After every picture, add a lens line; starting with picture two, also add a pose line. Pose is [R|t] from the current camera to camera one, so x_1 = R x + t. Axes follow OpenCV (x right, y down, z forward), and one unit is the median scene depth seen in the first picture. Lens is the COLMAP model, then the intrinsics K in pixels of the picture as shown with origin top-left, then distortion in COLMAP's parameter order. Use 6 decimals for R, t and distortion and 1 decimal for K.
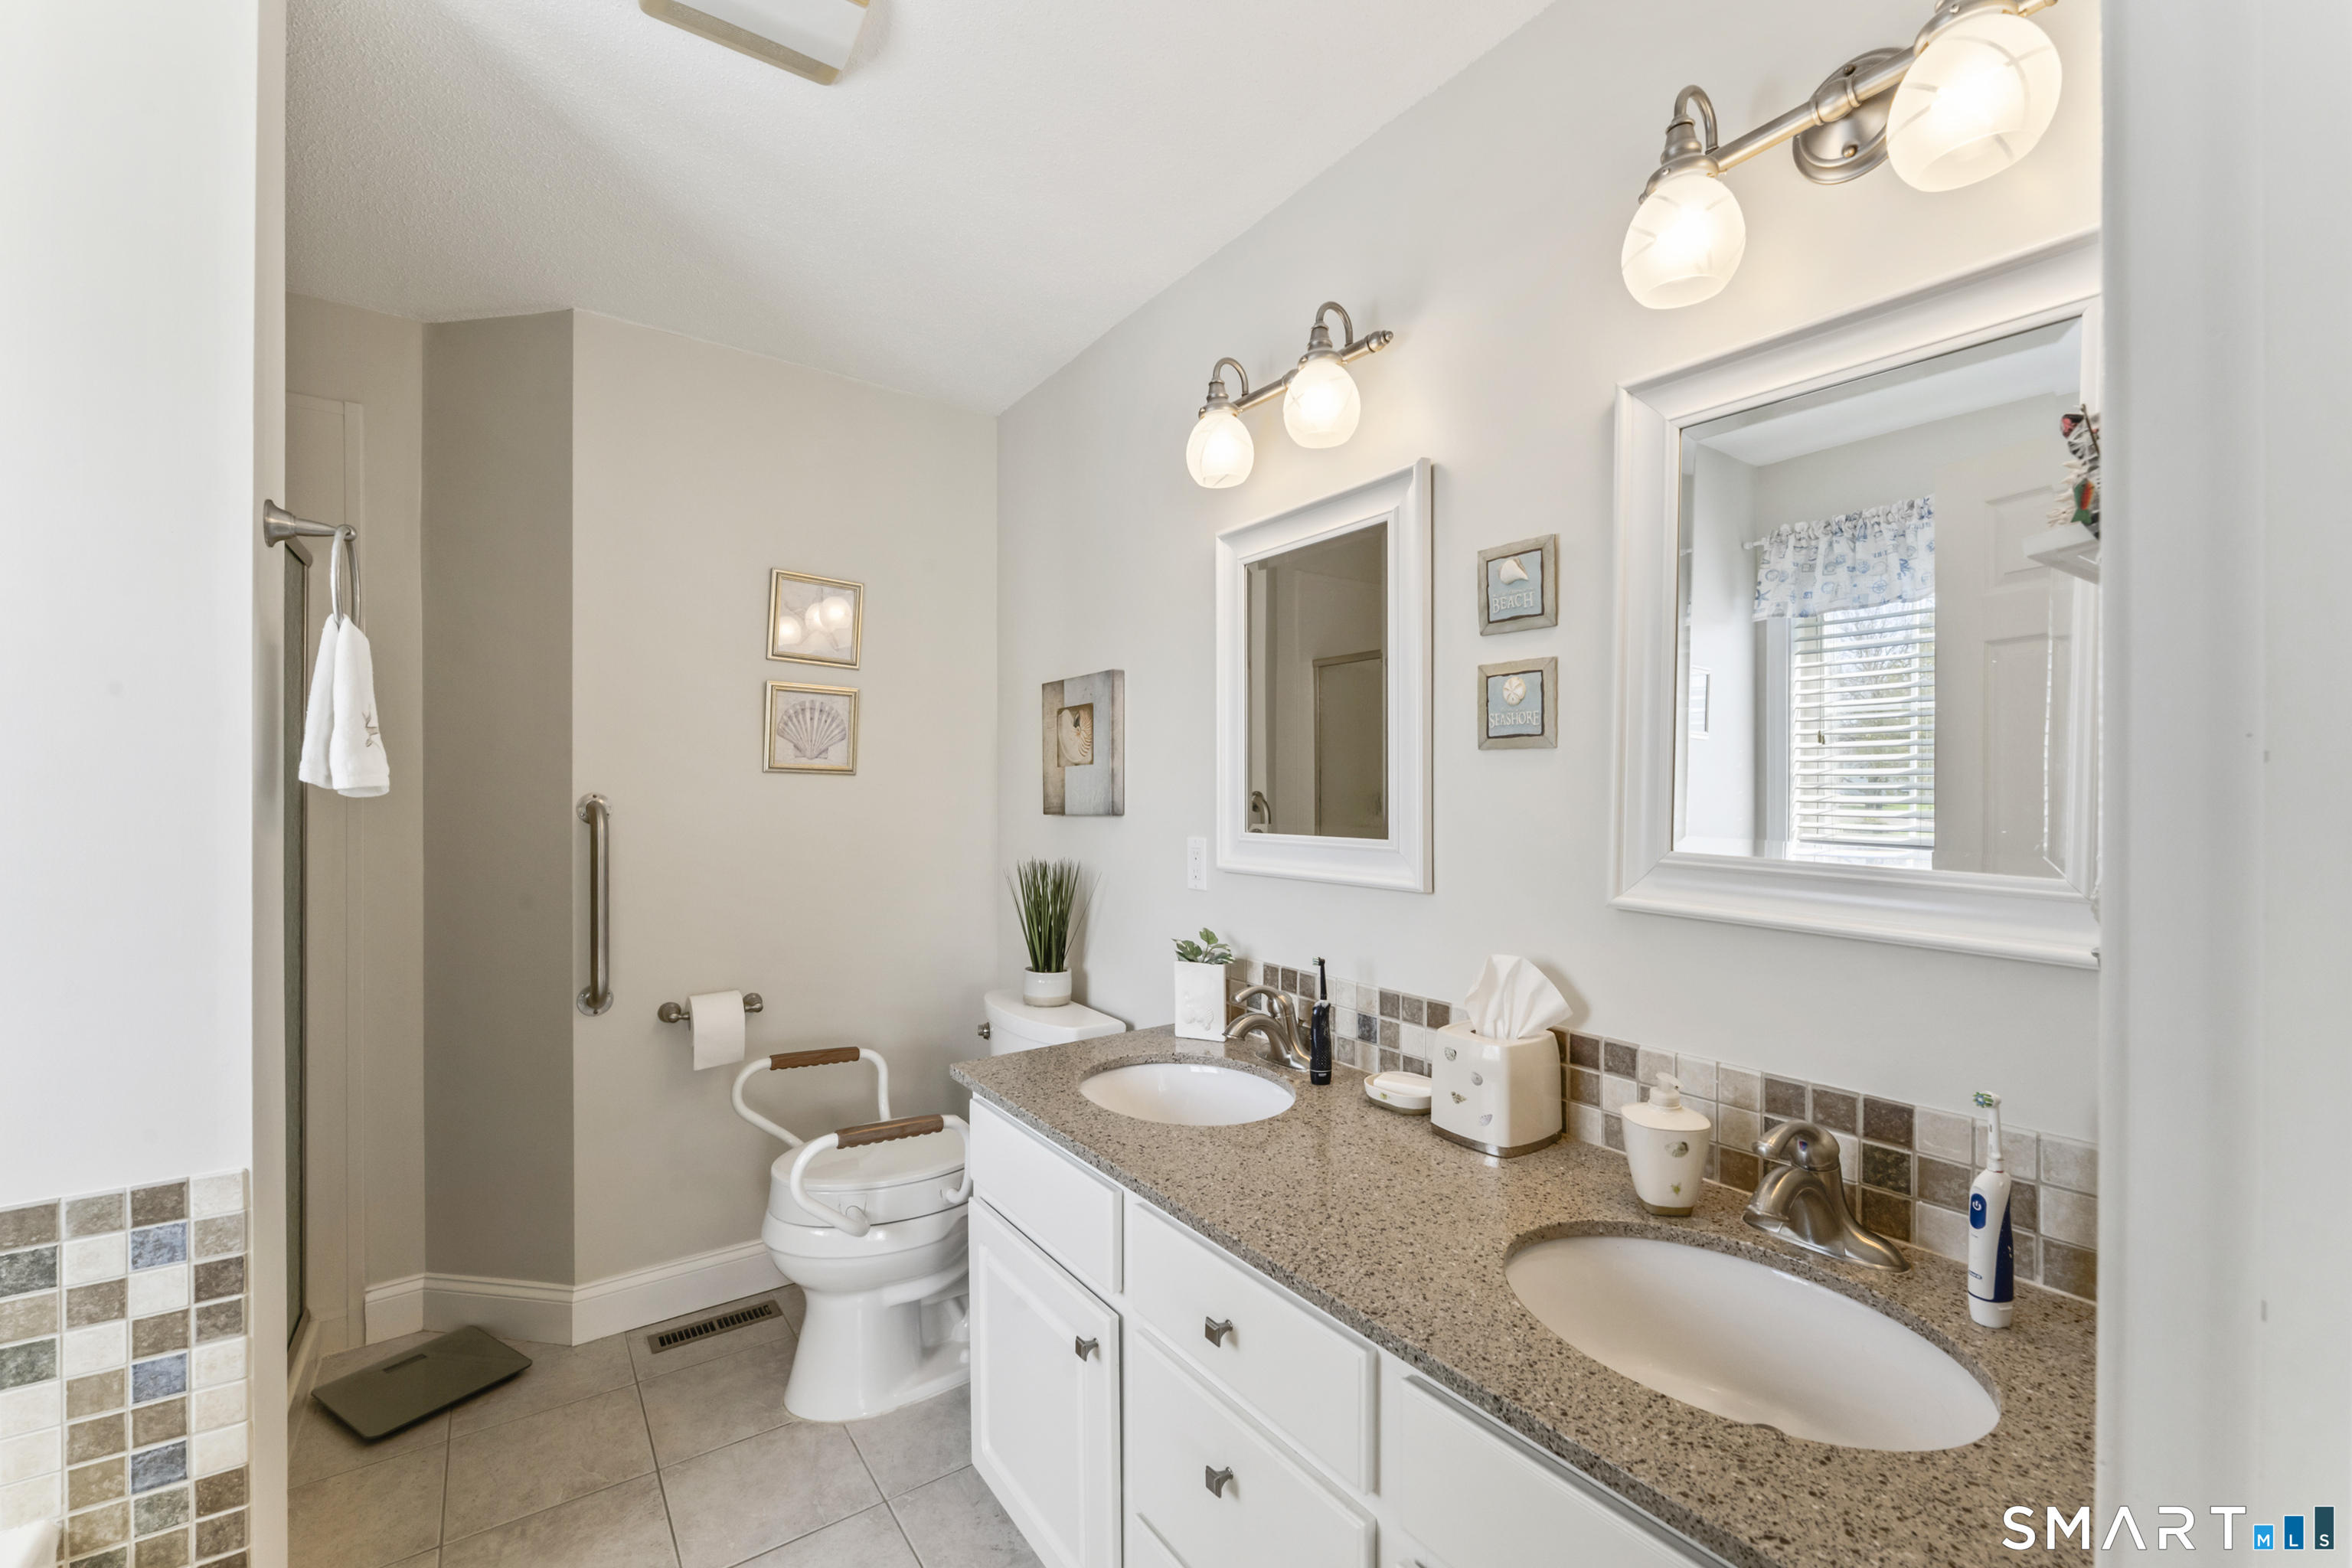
lens RADIAL K [[942.6, 0, 1172.6], [0, 942.6, 793.3], [0, 0, 1]] dist [-0.003213, -0.001492]
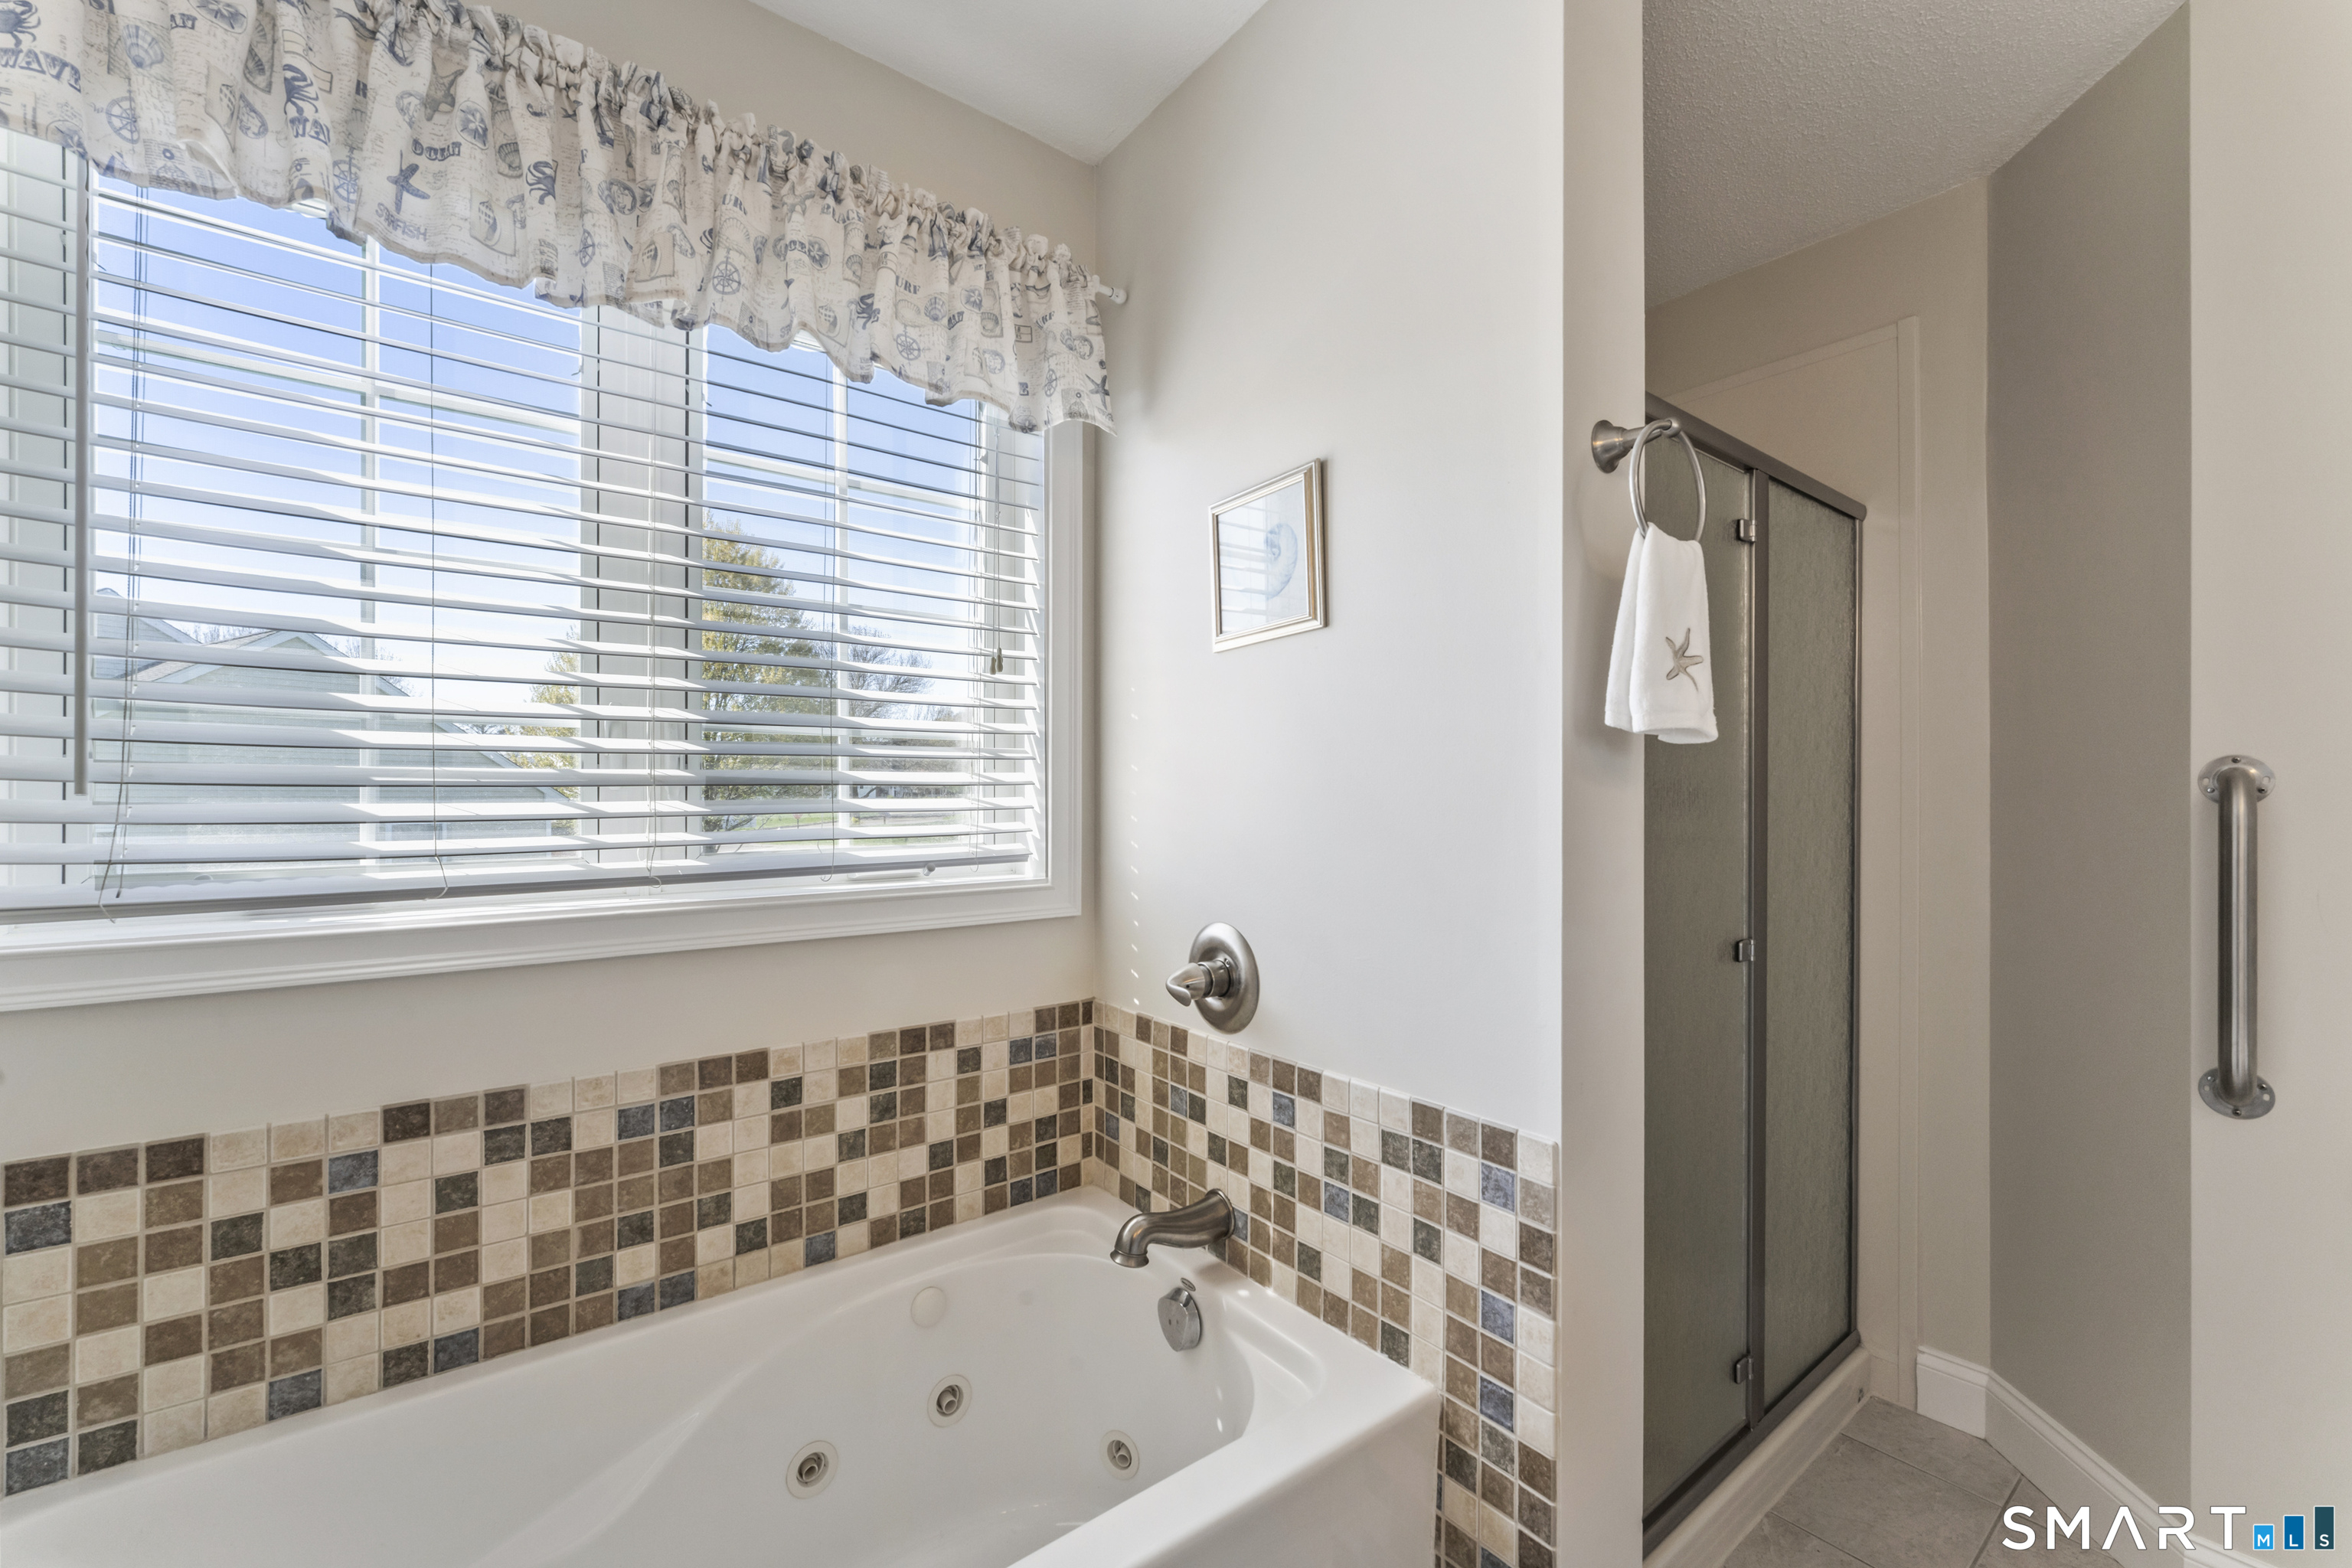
lens RADIAL K [[942.6, 0, 1182.9], [0, 942.6, 796.5], [0, 0, 1]] dist [-0.003213, -0.001492]
pose [[0.041341, -0.001033, -0.999145, -0.034211], [-0.001152, 0.999999, -0.001082, 0.028770], [0.999144, 0.001196, 0.041340, 0.297552]]
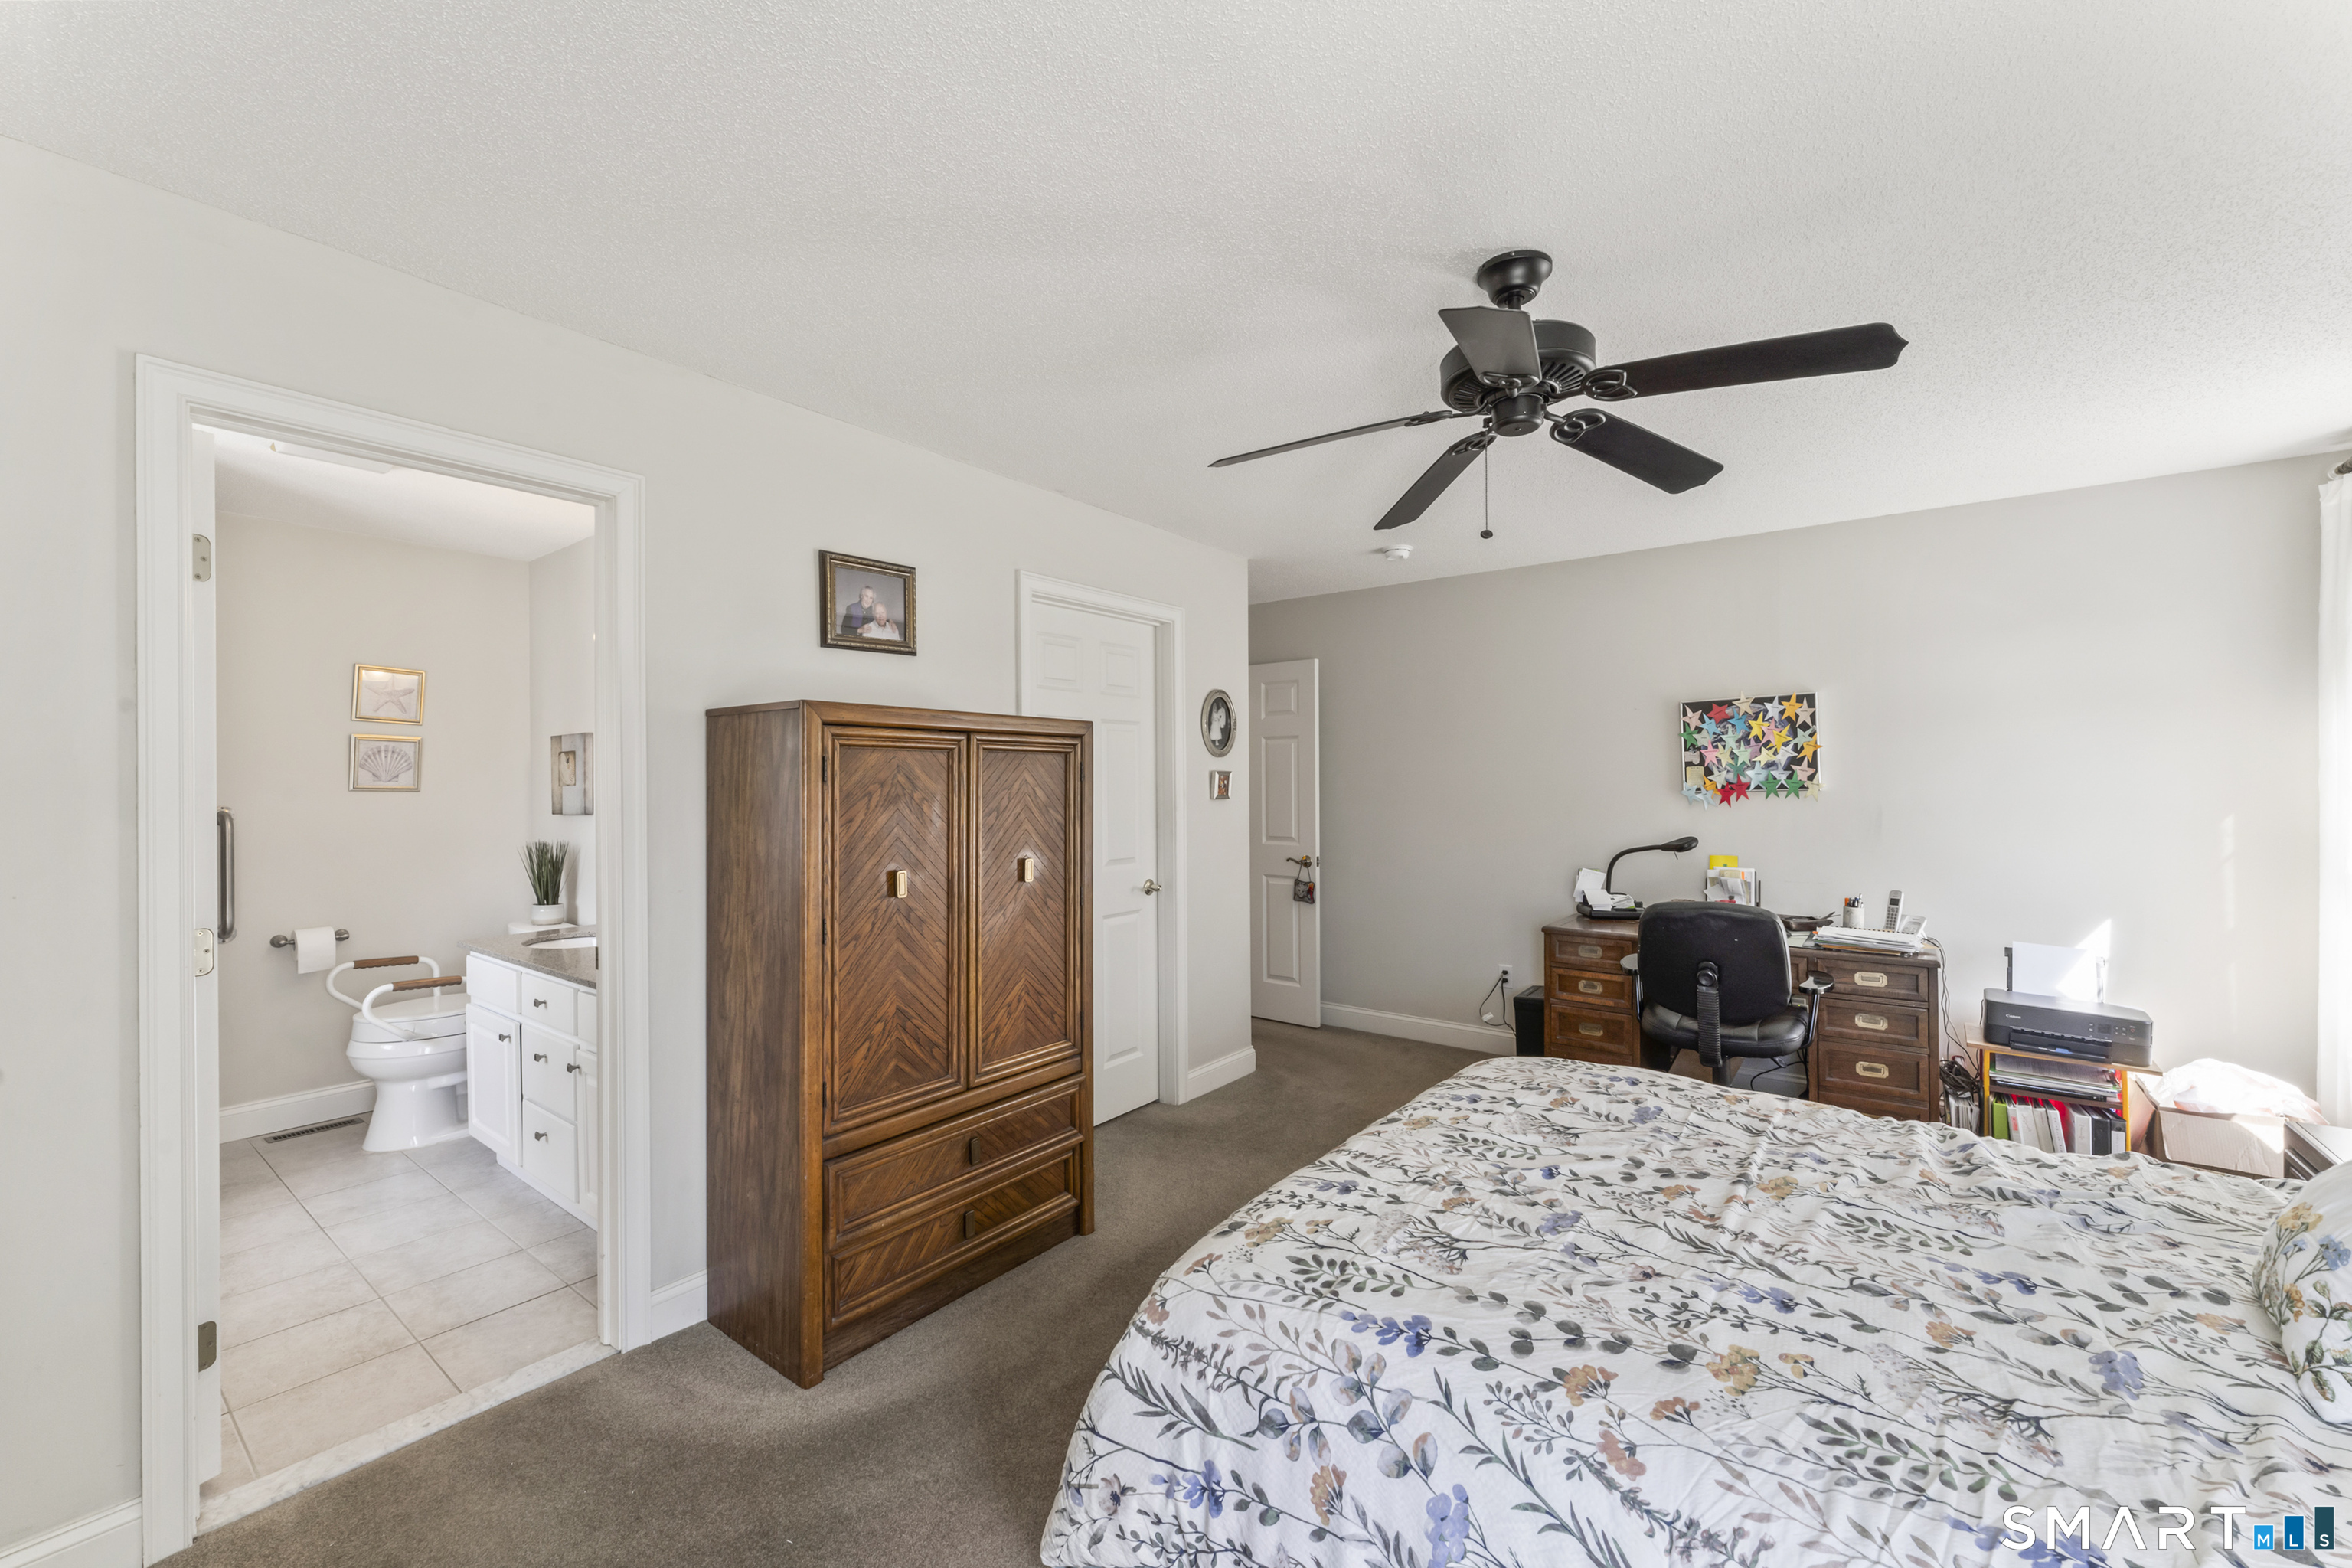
lens RADIAL K [[942.6, 0, 1187.7], [0, 942.6, 779.1], [0, 0, 1]] dist [-0.003213, -0.001492]
pose [[0.954818, -0.006791, 0.297114, 0.503142], [0.008692, 0.999949, -0.005077, -0.024506], [-0.297064, 0.007430, 0.954829, -1.055706]]
